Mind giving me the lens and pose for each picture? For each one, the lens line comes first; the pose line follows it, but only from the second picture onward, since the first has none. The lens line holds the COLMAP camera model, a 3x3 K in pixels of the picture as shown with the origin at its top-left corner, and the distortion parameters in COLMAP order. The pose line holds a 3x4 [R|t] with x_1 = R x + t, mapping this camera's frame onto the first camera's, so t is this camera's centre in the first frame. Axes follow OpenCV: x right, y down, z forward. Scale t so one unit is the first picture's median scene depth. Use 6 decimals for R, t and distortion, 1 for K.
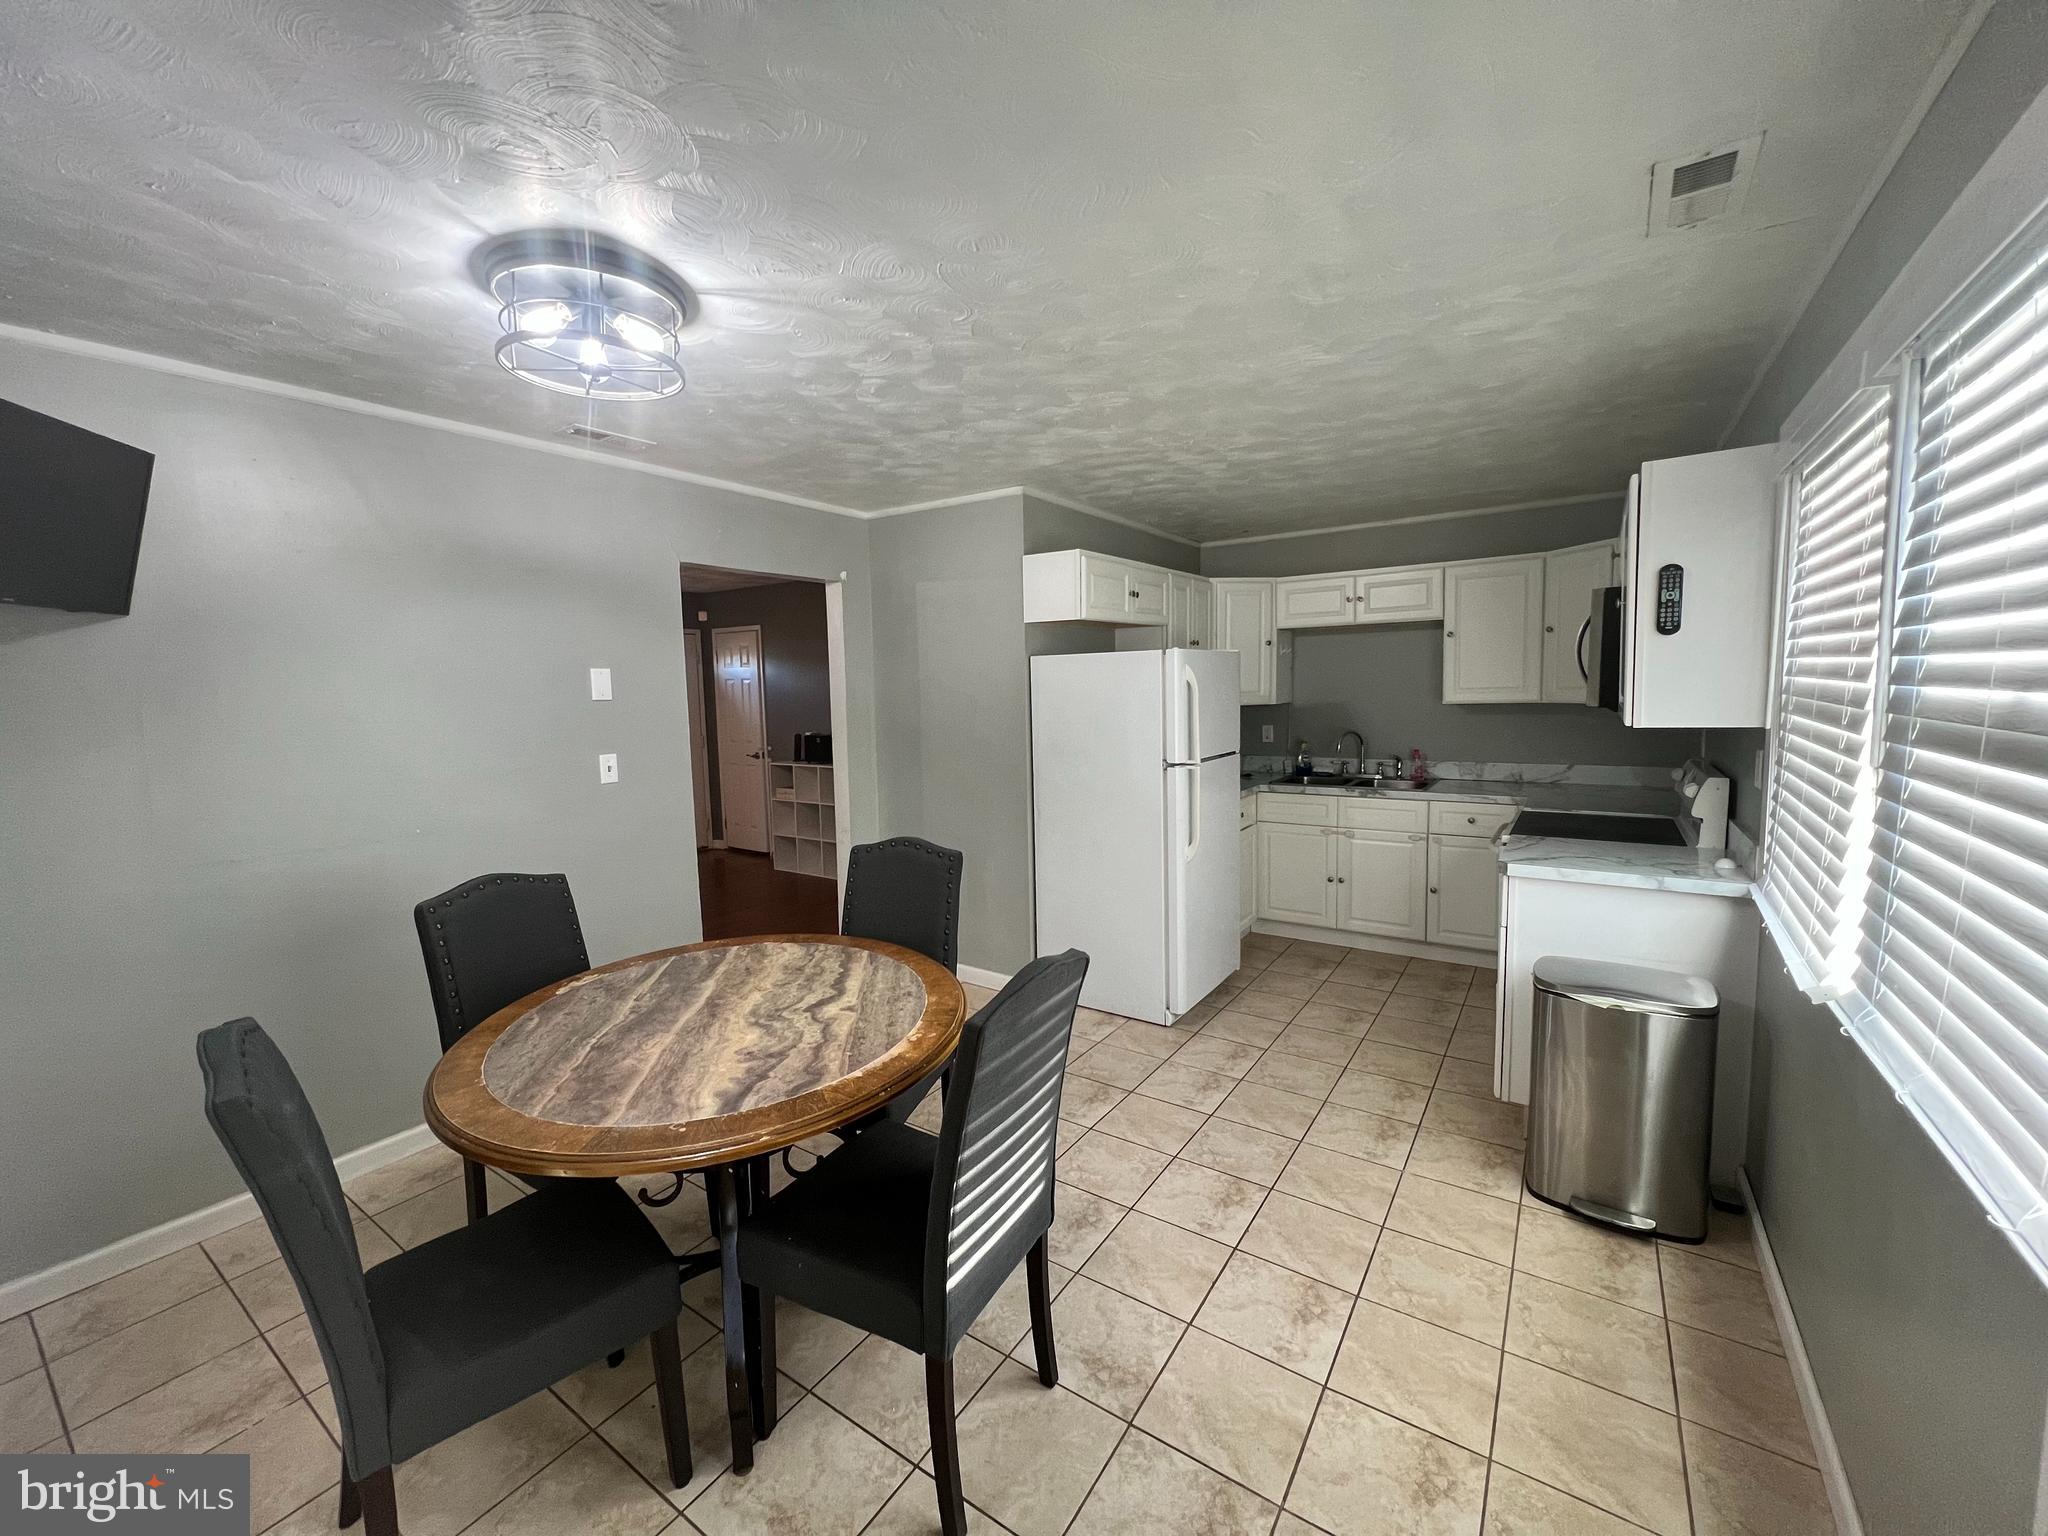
lens RADIAL K [[818.7, 0, 1017.9], [0, 818.7, 763.8], [0, 0, 1]] dist [-0.003369, 0.000172]
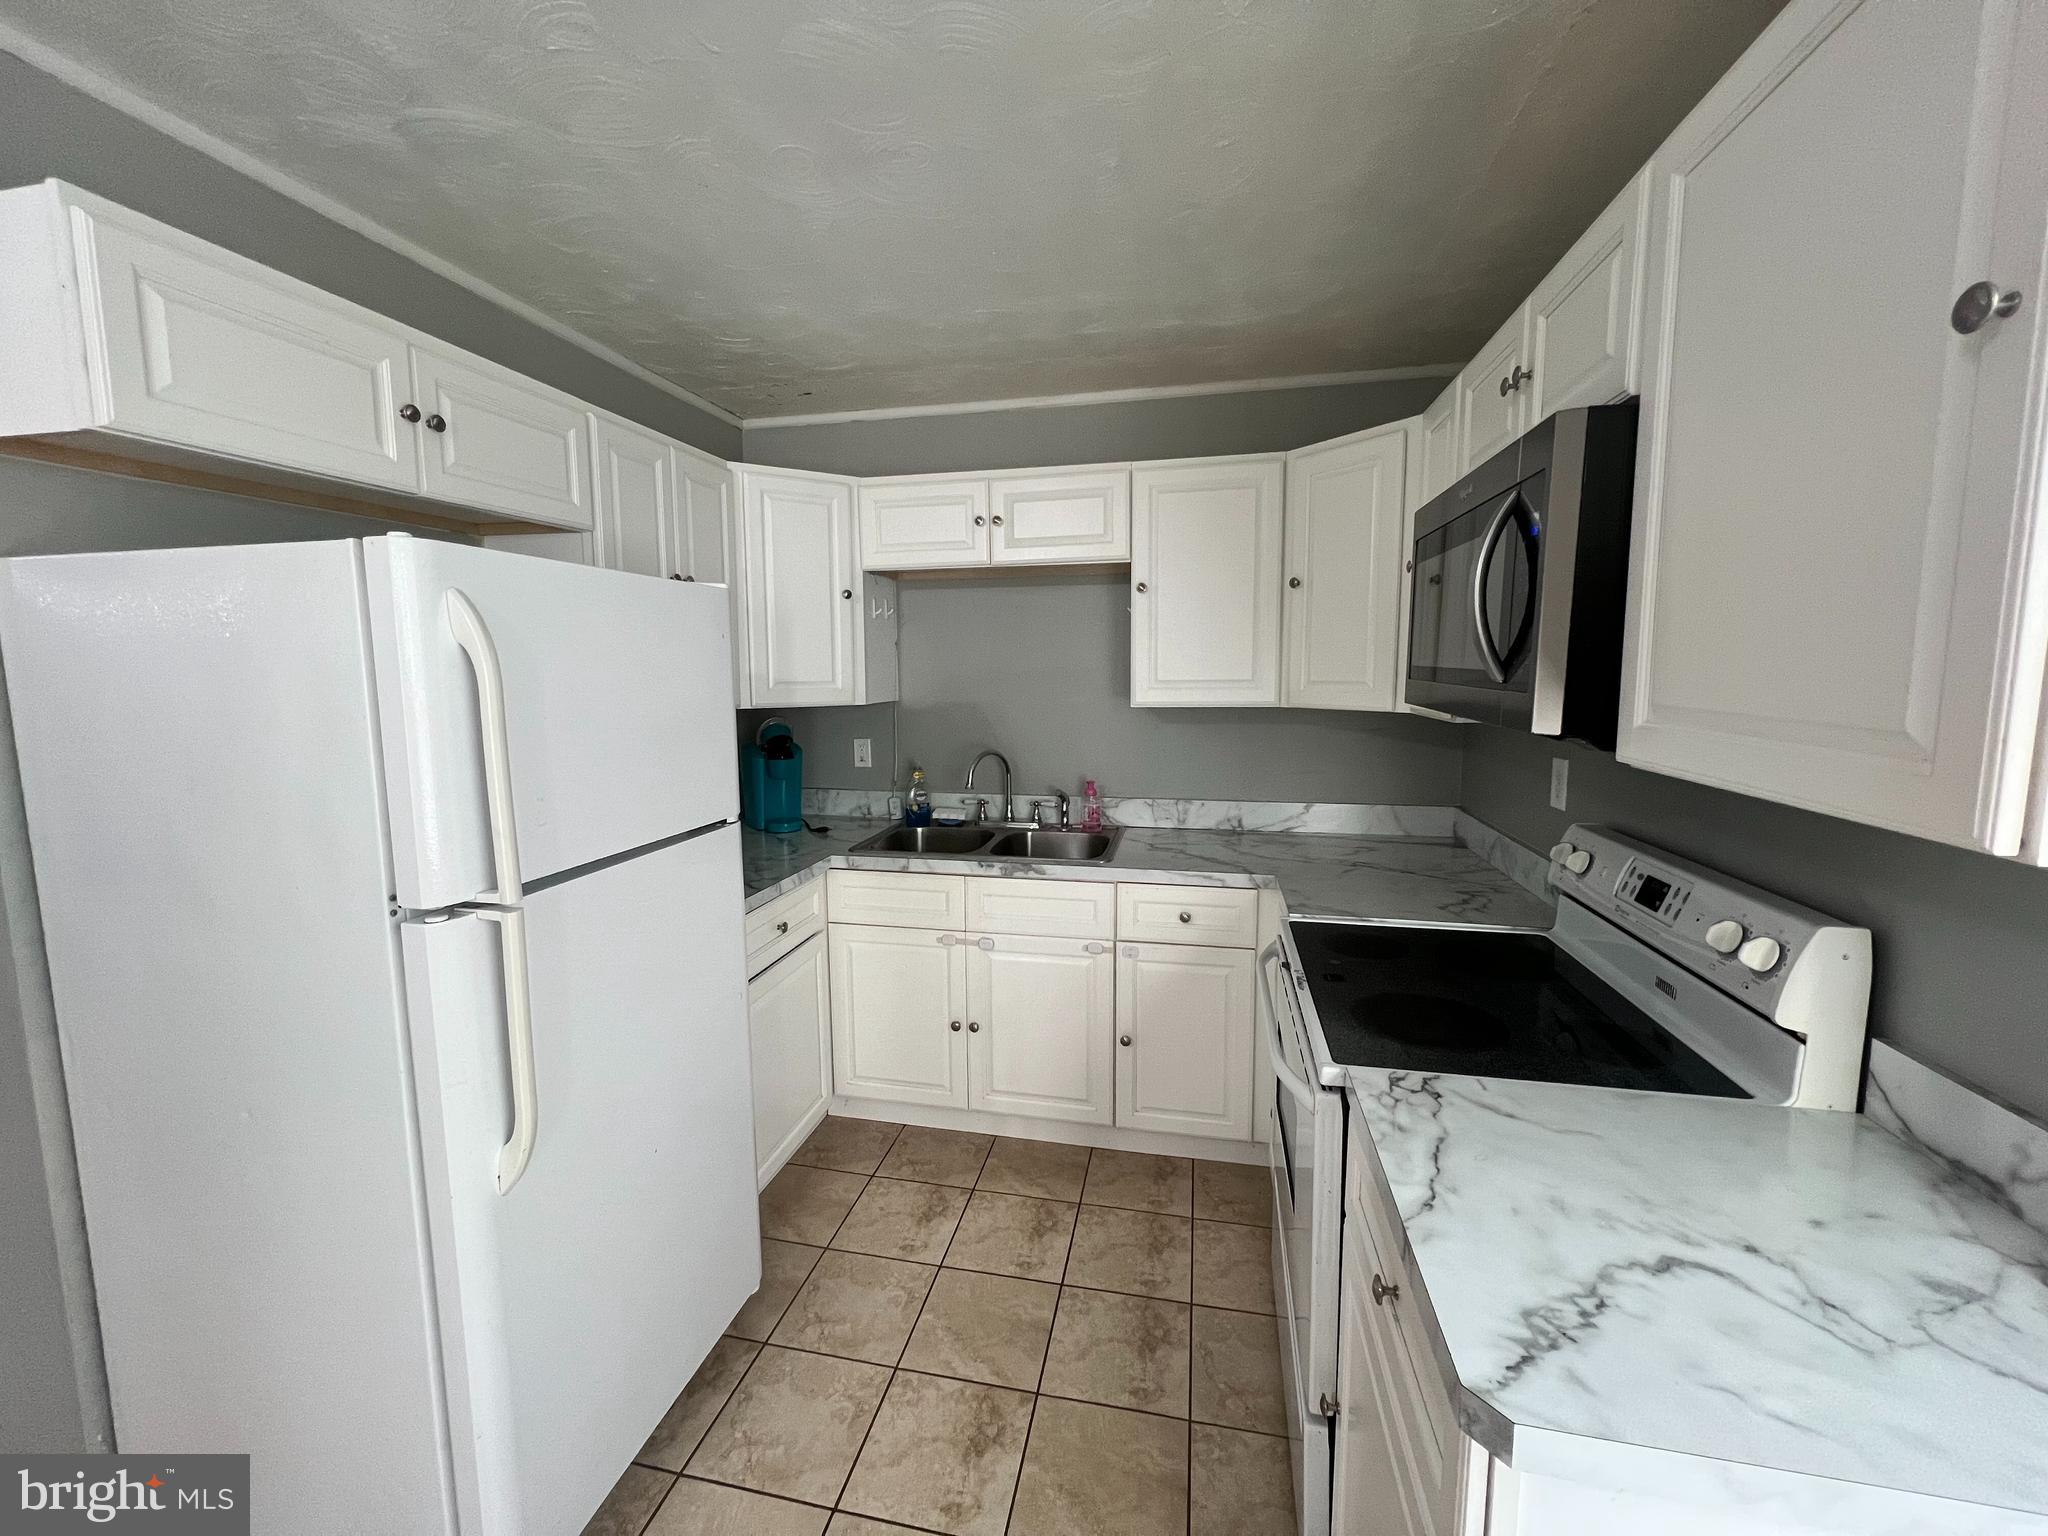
lens RADIAL K [[822.0, 0, 1021.2], [0, 822.0, 763.5], [0, 0, 1]] dist [-0.001313, 0.000805]
pose [[0.924478, -0.023086, 0.380536, 0.214953], [0.018417, 0.999704, 0.015908, -0.042593], [-0.380790, -0.007698, 0.924629, 0.470633]]
